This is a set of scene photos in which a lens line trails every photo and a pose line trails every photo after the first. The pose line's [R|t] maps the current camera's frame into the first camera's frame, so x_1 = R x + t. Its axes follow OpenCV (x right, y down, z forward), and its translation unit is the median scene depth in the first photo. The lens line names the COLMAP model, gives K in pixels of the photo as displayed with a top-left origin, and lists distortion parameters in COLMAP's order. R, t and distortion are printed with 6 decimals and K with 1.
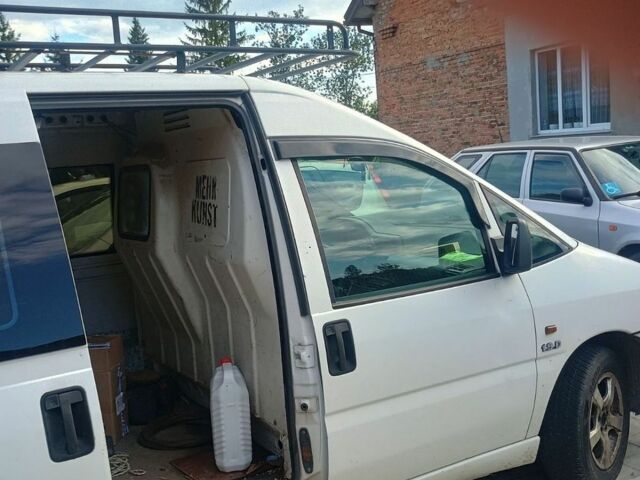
lens RADIAL K [[770.5, 0, 320.7], [0, 770.5, 240.3], [0, 0, 1]] dist [0.023794, 0.000000]
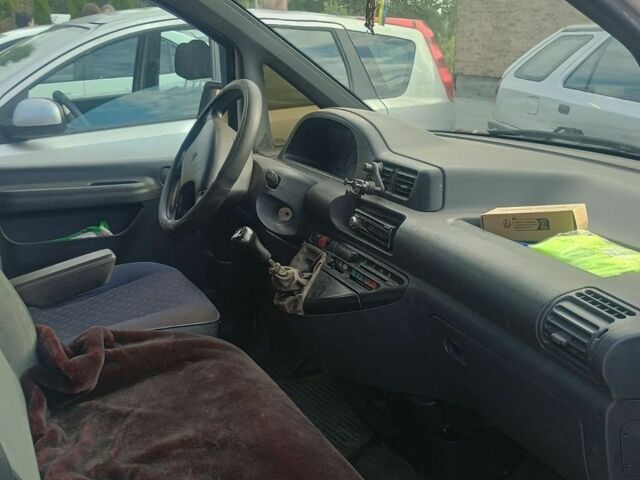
lens RADIAL K [[770.5, 0, 320.1], [0, 770.5, 240.1], [0, 0, 1]] dist [0.023794, 0.000000]
pose [[0.991808, 0.106791, -0.070096, 0.048824], [-0.095472, 0.984268, 0.148666, -0.014763], [0.084869, -0.140756, 0.986400, 0.382762]]
